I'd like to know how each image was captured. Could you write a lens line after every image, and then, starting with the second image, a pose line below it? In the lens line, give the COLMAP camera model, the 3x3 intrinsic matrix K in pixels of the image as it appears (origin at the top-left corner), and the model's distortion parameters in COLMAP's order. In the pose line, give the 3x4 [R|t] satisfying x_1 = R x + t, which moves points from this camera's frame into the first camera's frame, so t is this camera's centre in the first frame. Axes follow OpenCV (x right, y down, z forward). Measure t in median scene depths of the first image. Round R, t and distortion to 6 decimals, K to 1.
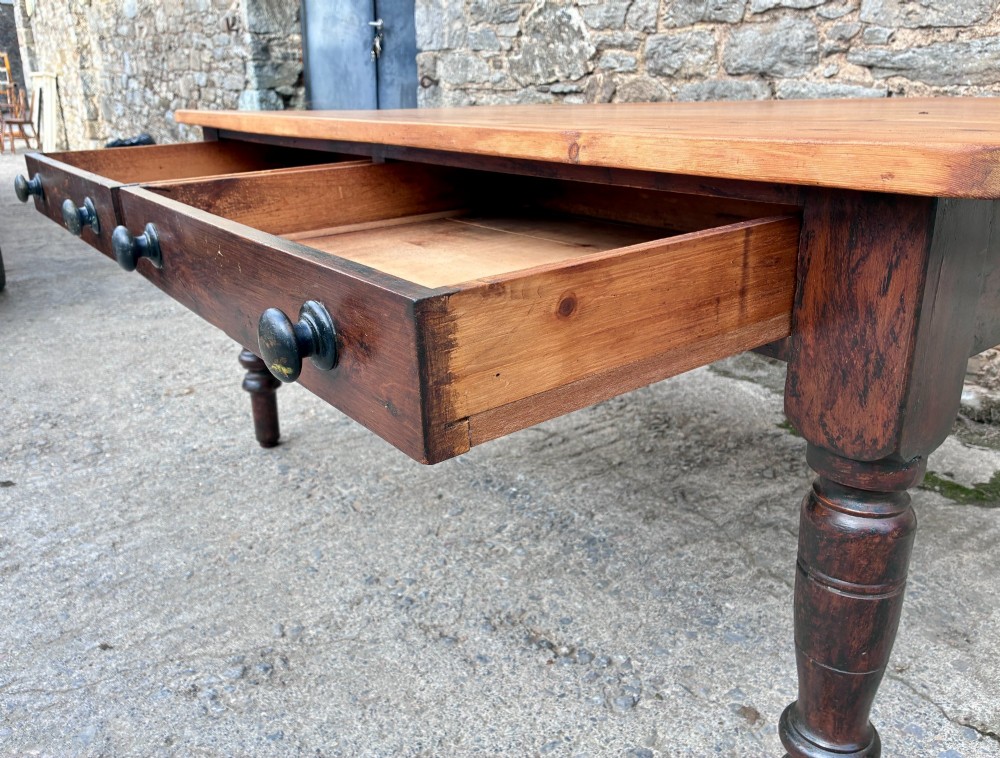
lens RADIAL K [[782.1, 0, 486.1], [0, 782.1, 369.7], [0, 0, 1]] dist [0.059613, -0.081545]
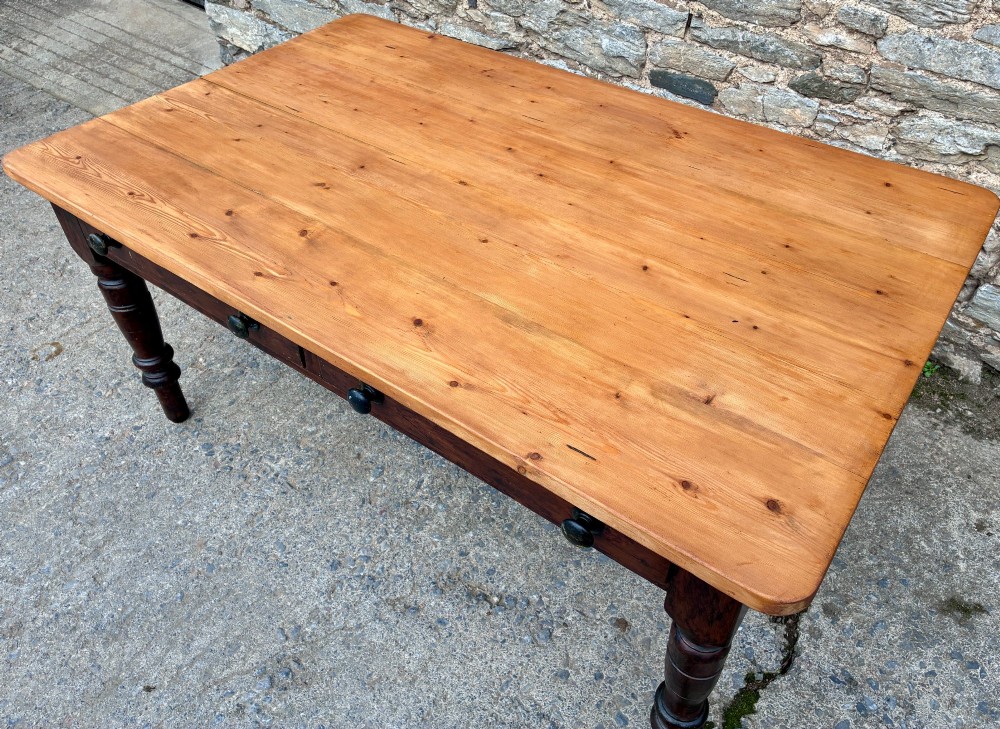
lens RADIAL K [[777.5, 0, 510.3], [0, 777.5, 344.1], [0, 0, 1]] dist [0.041875, -0.043233]
pose [[0.952151, -0.195621, 0.234822, -0.067992], [0.087024, 0.910049, 0.405263, -0.368168], [-0.292977, -0.365437, 0.883527, -0.052434]]
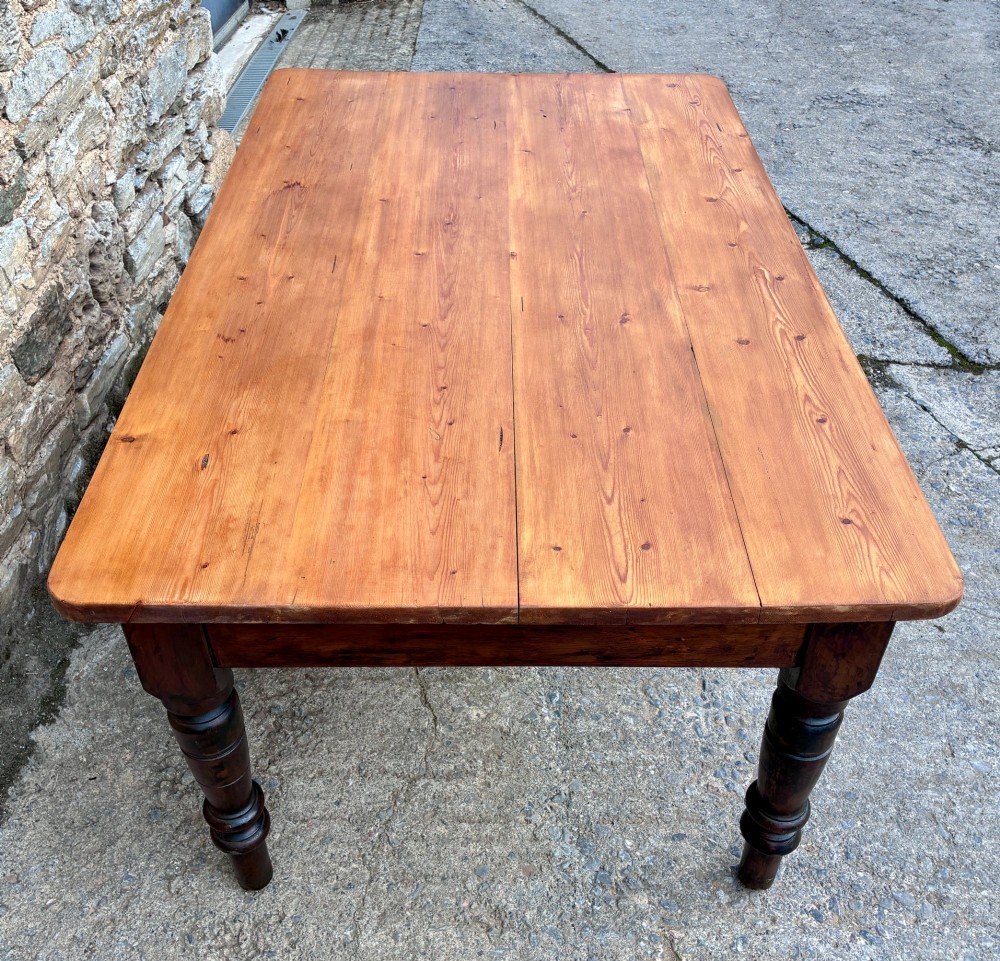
lens RADIAL K [[1040.4, 0, 493.5], [0, 1040.4, 500.7], [0, 0, 1]] dist [0.024490, 0.004574]
pose [[-0.806613, -0.374365, 0.457413, -0.355037], [0.209848, 0.542075, 0.813707, -0.791763], [-0.552575, 0.752333, -0.358685, 1.112641]]
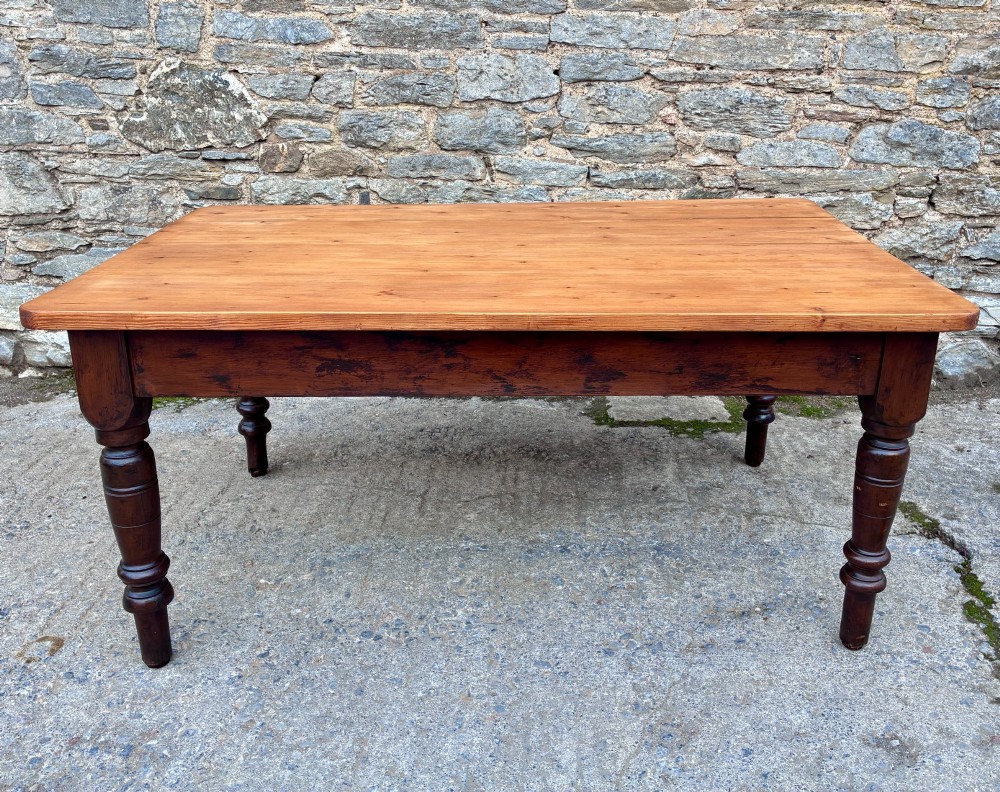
lens RADIAL K [[912.3, 0, 537.6], [0, 912.3, 347.9], [0, 0, 1]] dist [0.021383, 0.002601]
pose [[0.589783, -0.252309, 0.767135, -0.769340], [0.252559, 0.959917, 0.121544, -0.245605], [-0.767053, 0.122062, 0.629865, 0.103273]]
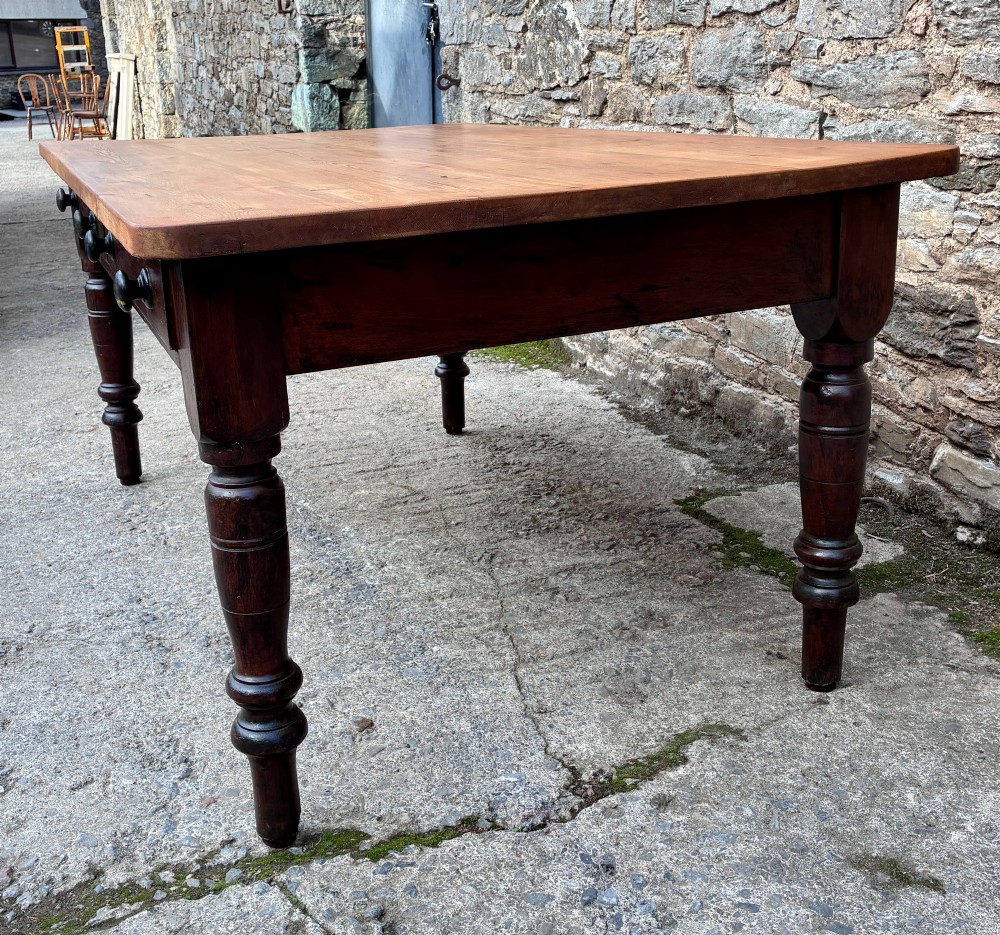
lens RADIAL K [[1153.6, 0, 464.1], [0, 1153.6, 432.1], [0, 0, 1]] dist [0.001739, 0.056700]
pose [[0.970280, 0.057500, -0.235055, 0.414314], [-0.063553, 0.997812, -0.018248, 0.031591], [0.233491, 0.032644, 0.971811, -0.255252]]
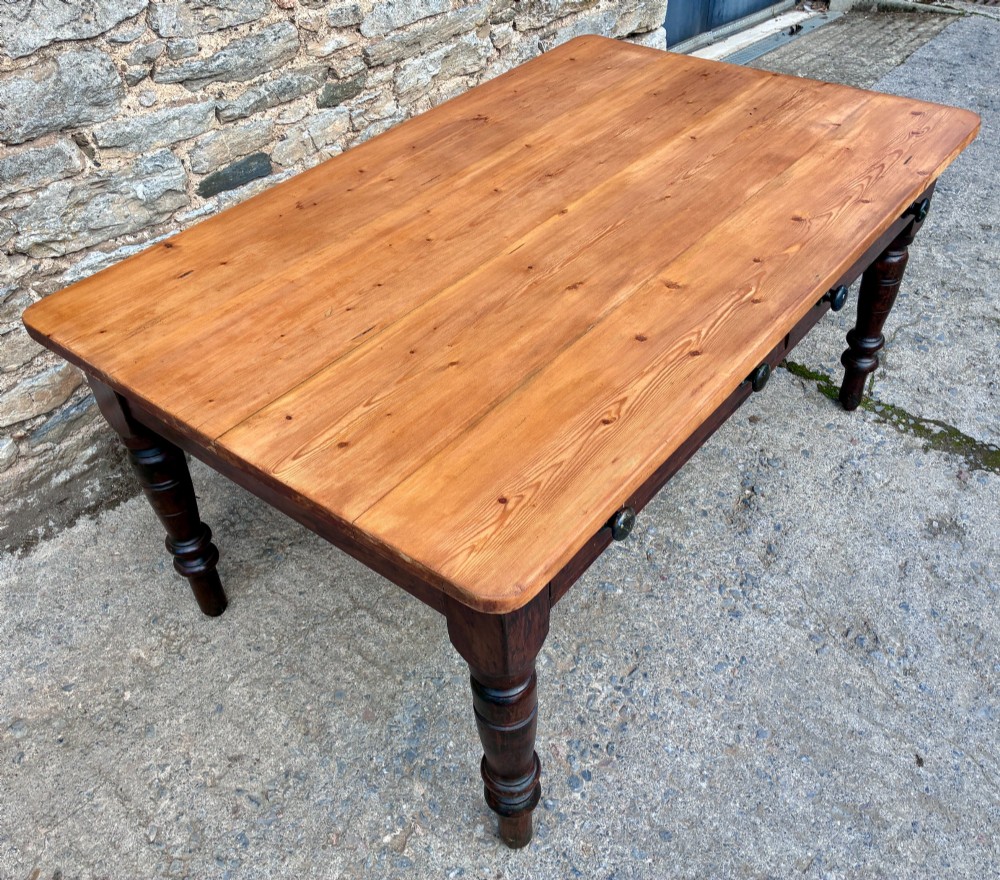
lens RADIAL K [[911.4, 0, 490.1], [0, 911.4, 424.4], [0, 0, 1]] dist [0.025476, -0.008558]
pose [[-0.257651, -0.592518, 0.763242, -0.623821], [0.365335, 0.671532, 0.644651, -0.633669], [-0.894509, 0.444934, 0.043447, 0.762313]]
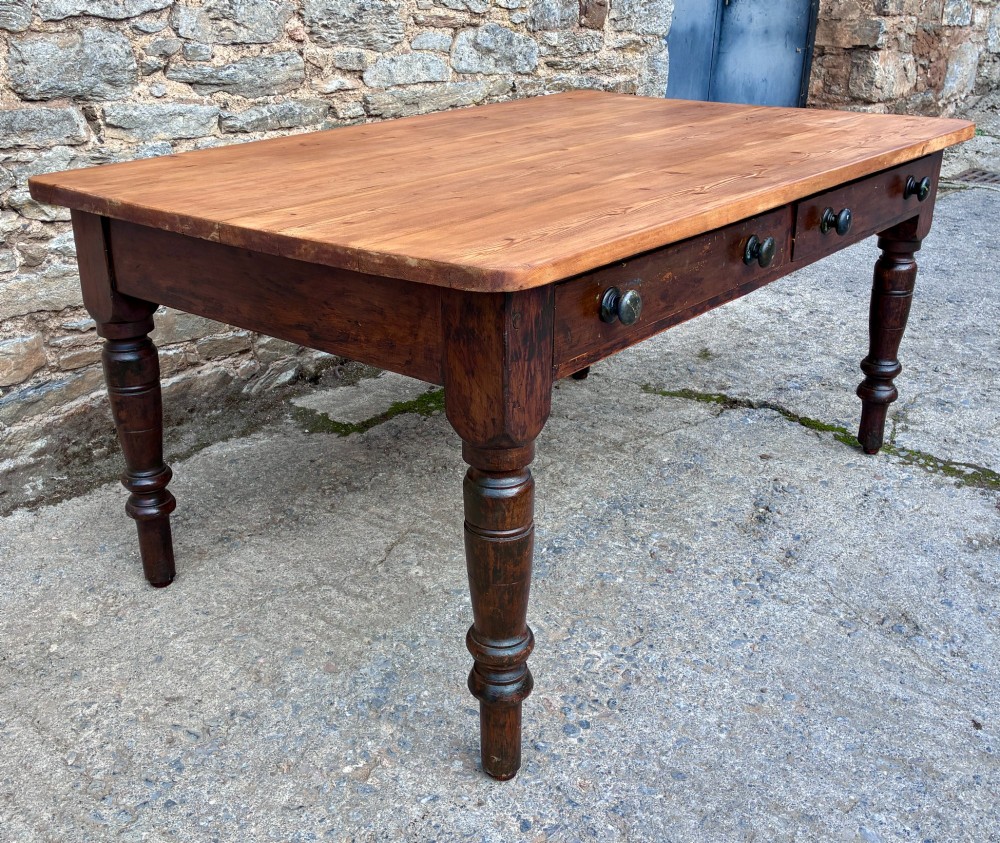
lens RADIAL K [[1062.6, 0, 445.3], [0, 1062.6, 401.4], [0, 0, 1]] dist [0.005531, 0.040268]
pose [[-0.227570, -0.338148, 0.913164, -0.833398], [0.336611, 0.852640, 0.399623, -0.438781], [-0.913731, 0.398323, -0.080212, 0.919099]]
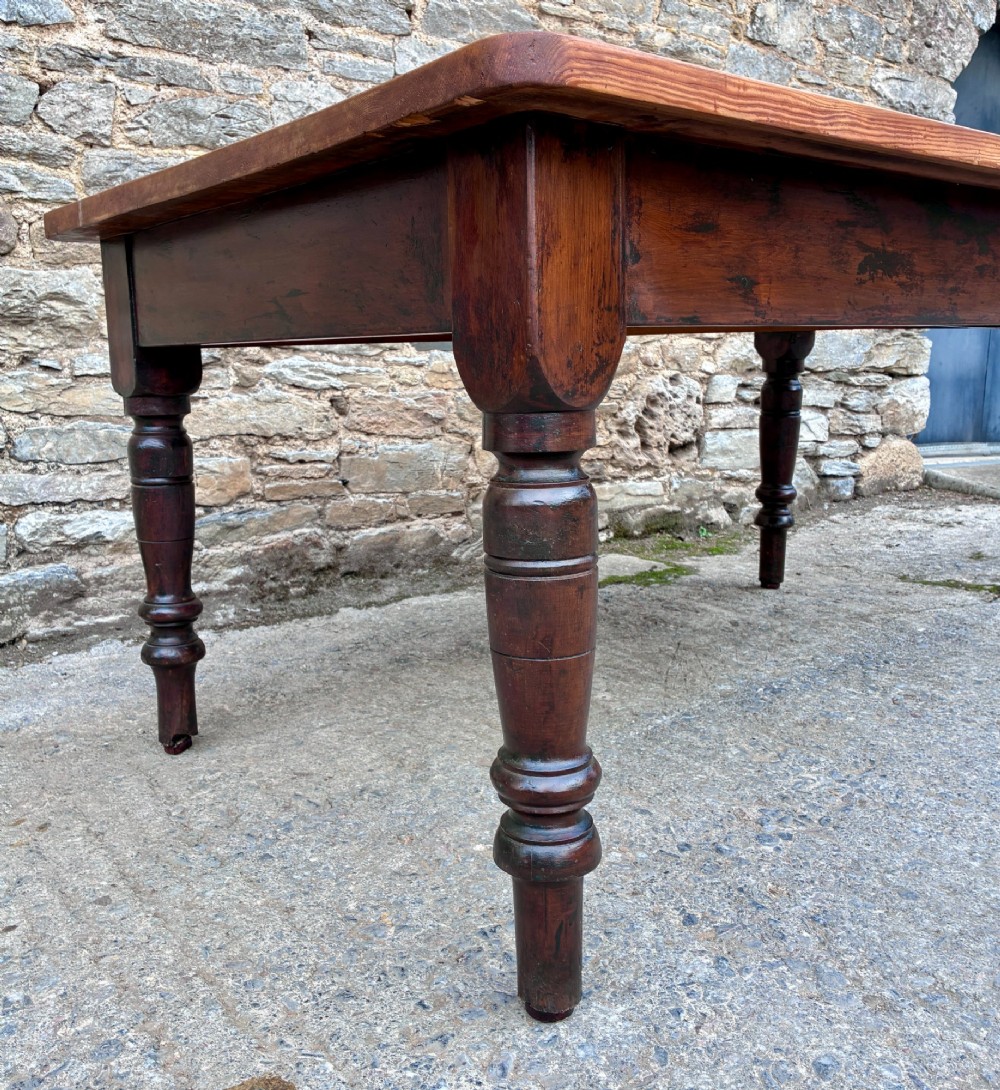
lens RADIAL K [[1049.1, 0, 500.0], [0, 1049.1, 545.0], [0, 0, 1]] dist [0.023776, -0.001029]
pose [[-0.018132, -0.173521, 0.984663, -0.787332], [0.347081, 0.922490, 0.168956, -0.202424], [-0.937660, 0.344822, 0.043499, 0.927420]]
